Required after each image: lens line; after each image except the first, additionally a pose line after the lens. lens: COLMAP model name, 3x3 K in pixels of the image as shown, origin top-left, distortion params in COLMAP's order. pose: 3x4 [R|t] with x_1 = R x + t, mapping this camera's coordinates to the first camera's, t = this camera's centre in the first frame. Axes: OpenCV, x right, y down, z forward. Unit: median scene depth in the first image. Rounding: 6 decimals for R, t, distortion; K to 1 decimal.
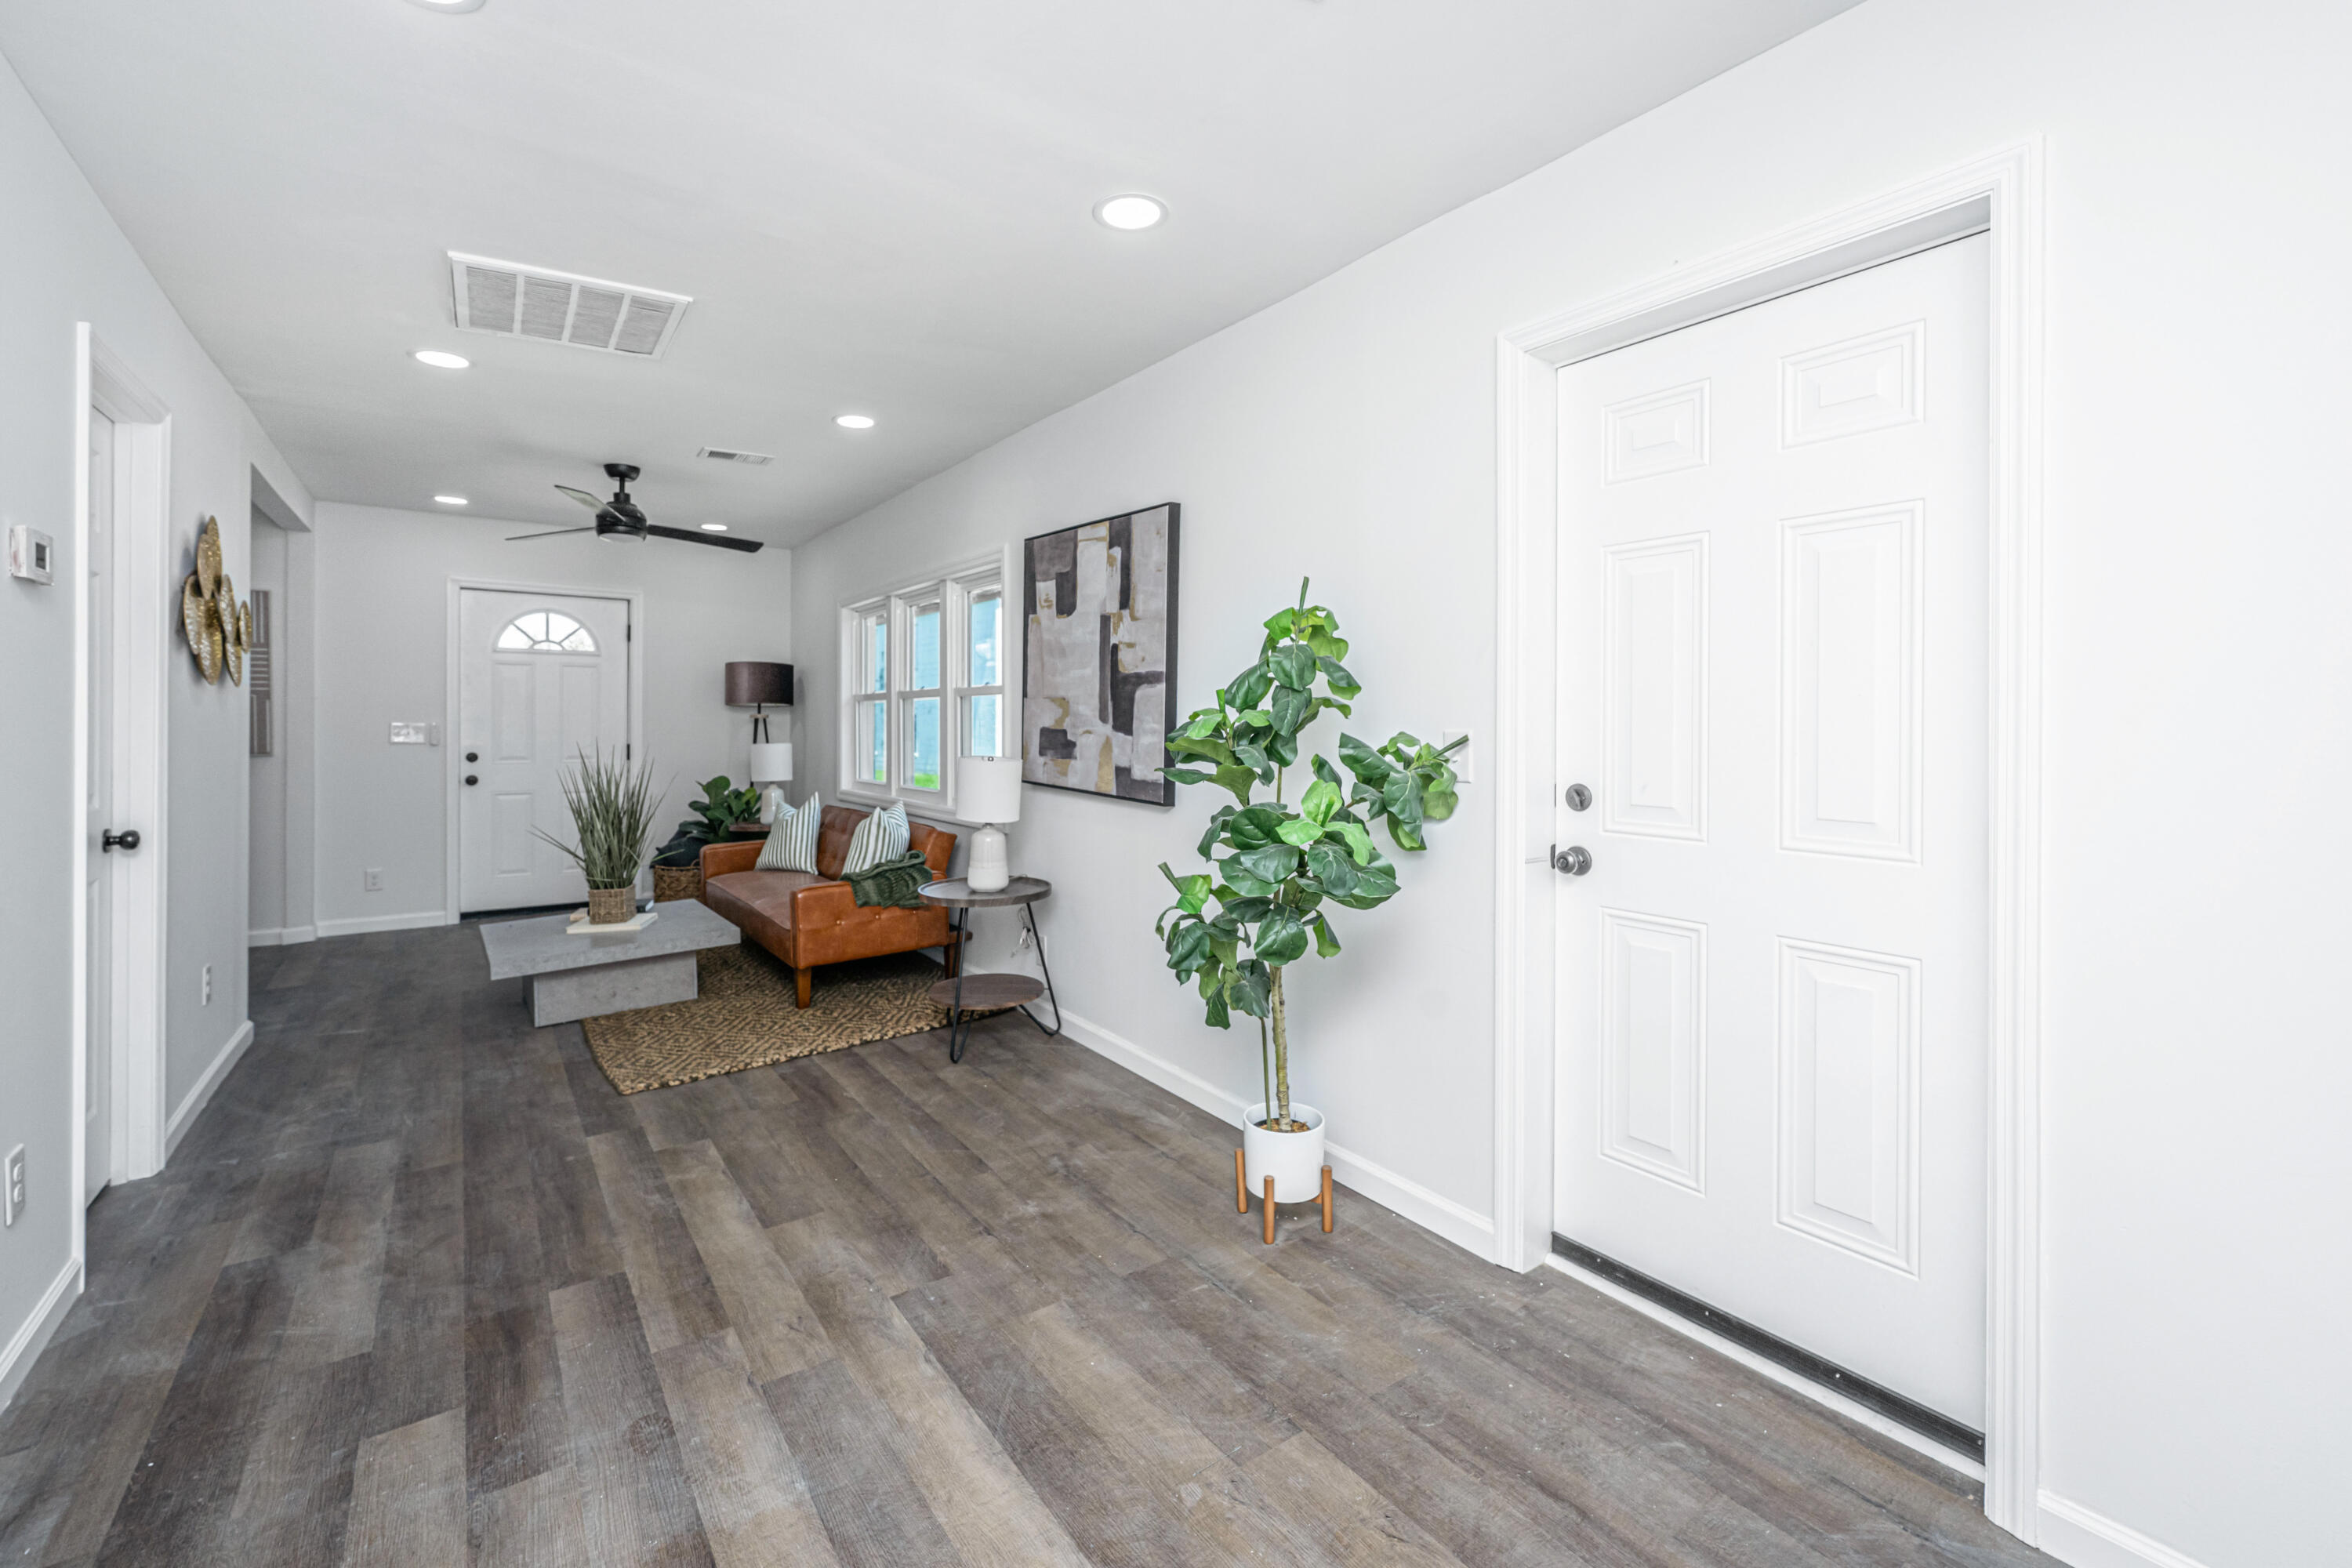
lens RADIAL K [[1005.0, 0, 1175.5], [0, 1005.0, 724.1], [0, 0, 1]] dist [0.000481, -0.000182]
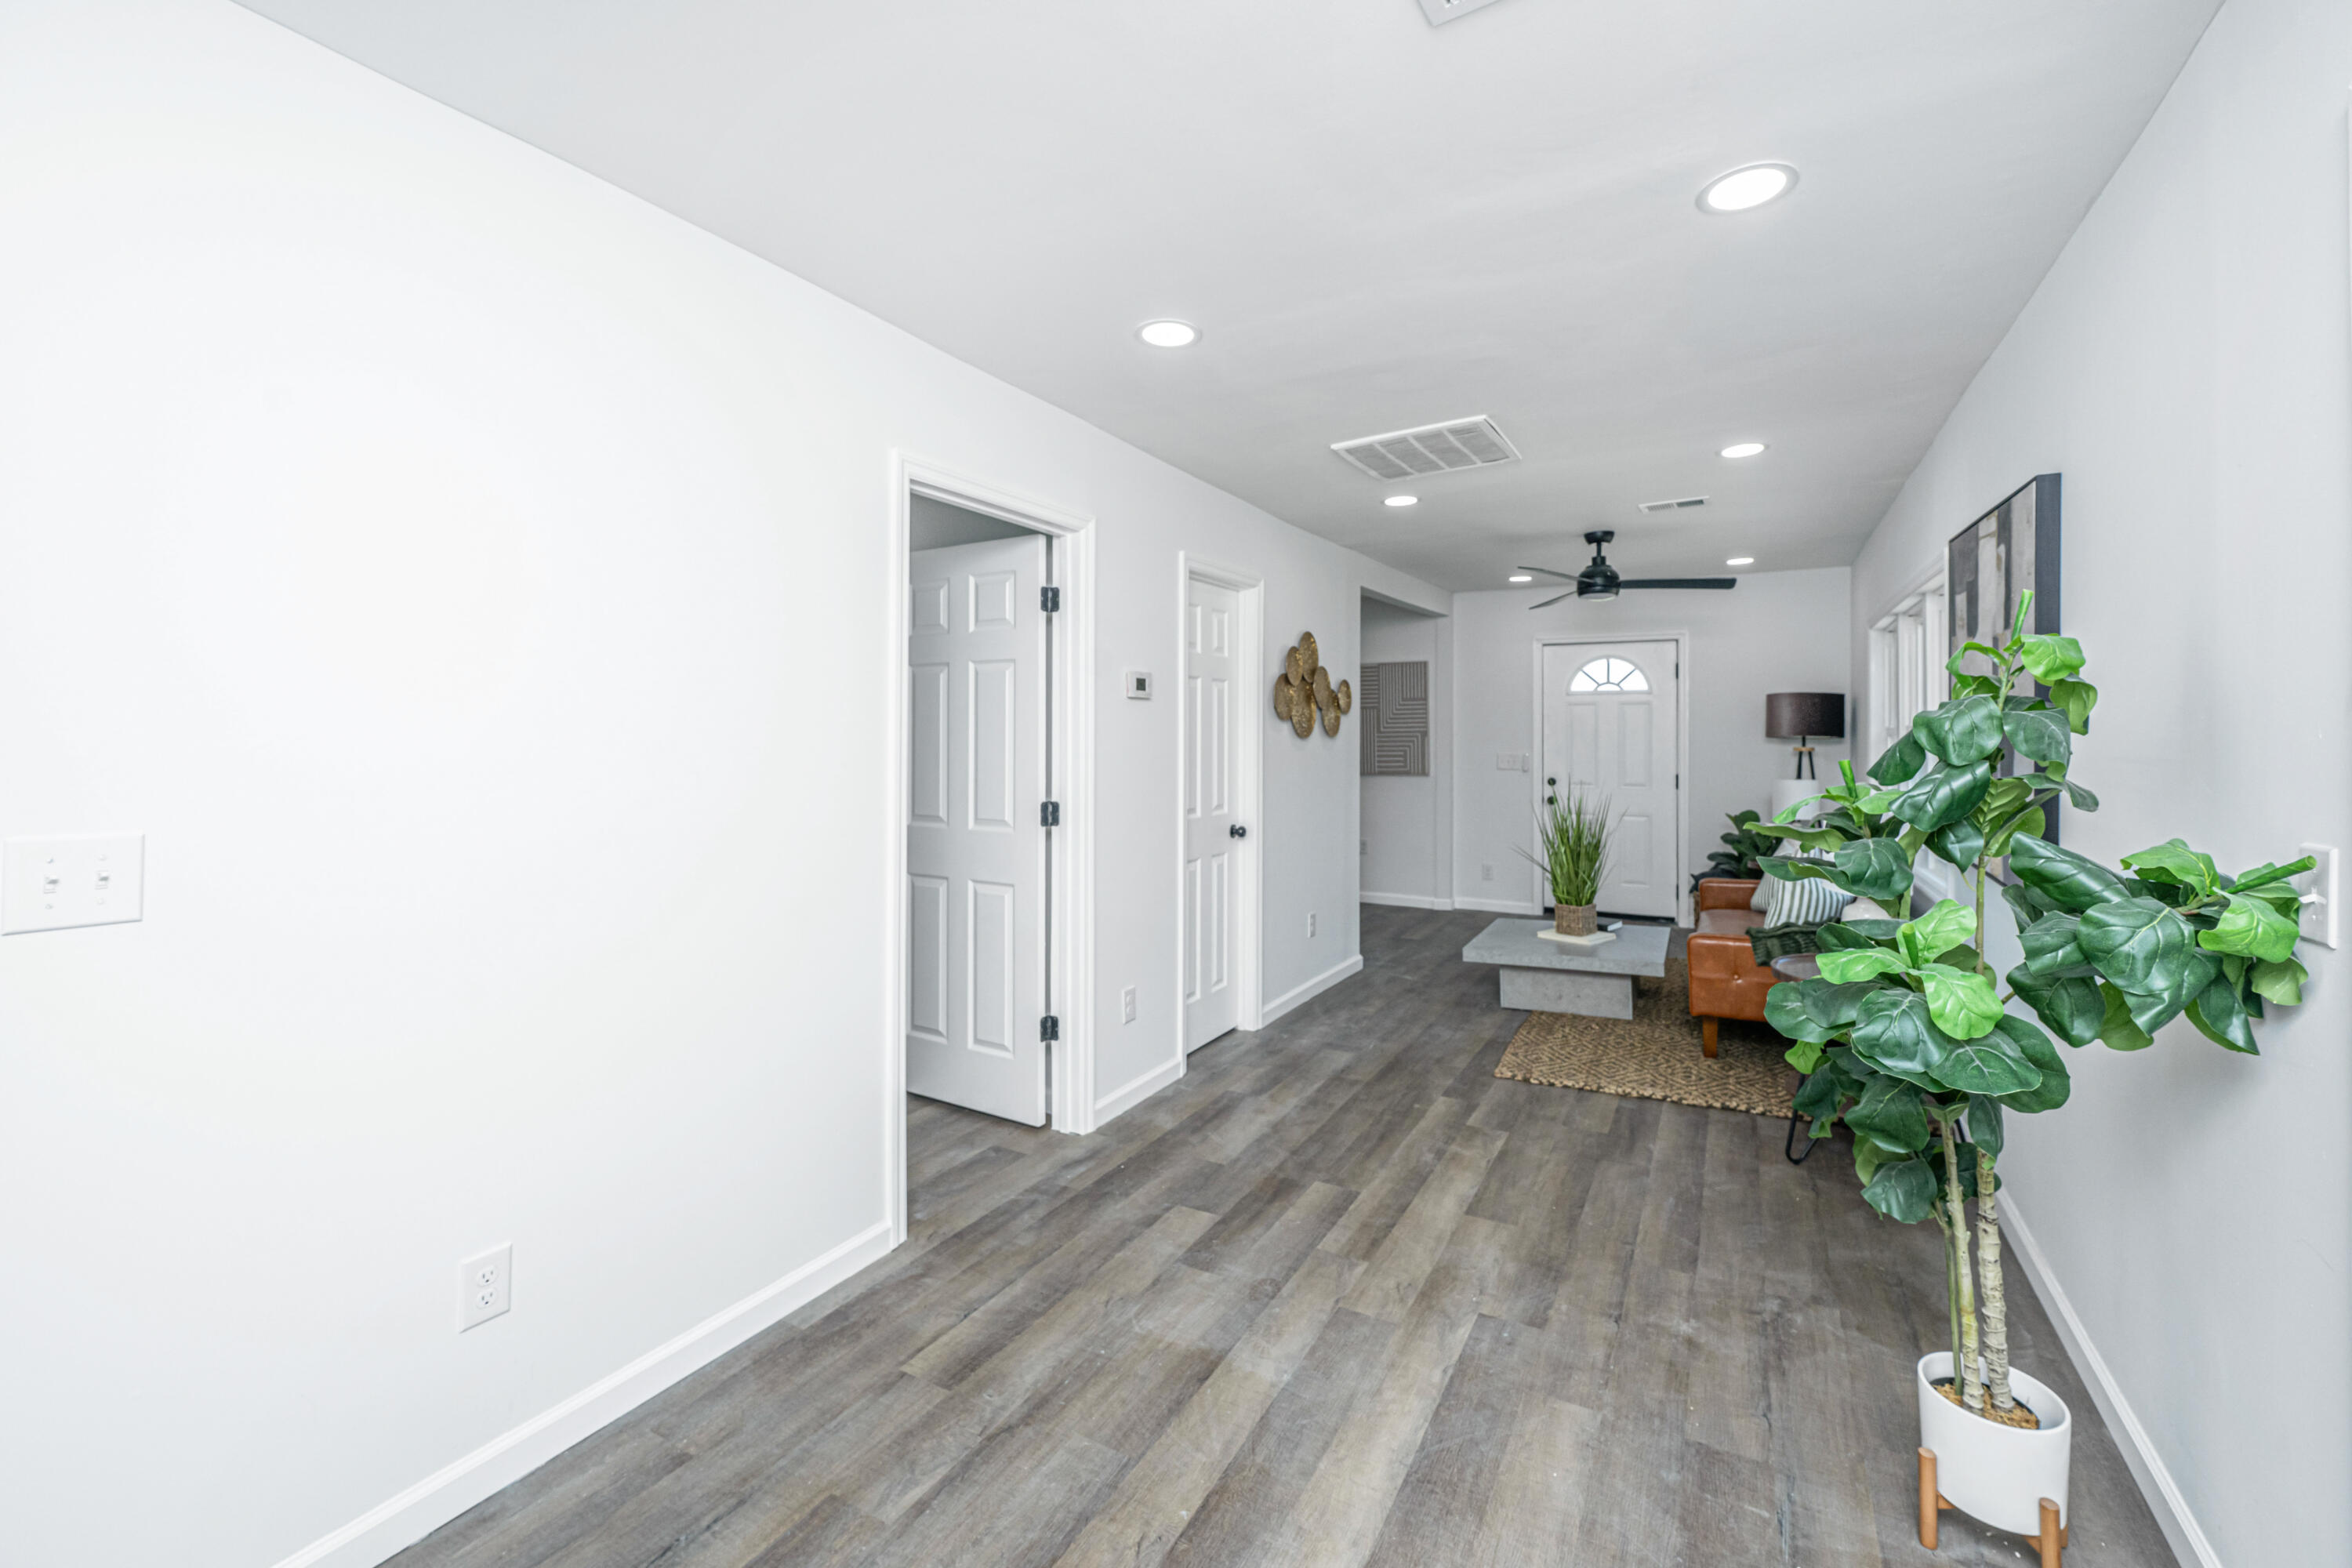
lens RADIAL K [[971.2, 0, 1177.7], [0, 971.2, 734.1], [0, 0, 1]] dist [0.000922, 0.000012]
pose [[0.416861, -0.004534, -0.908959, 0.431459], [0.000406, 0.999988, -0.004802, -0.044563], [0.908970, 0.001633, 0.416858, 0.203890]]
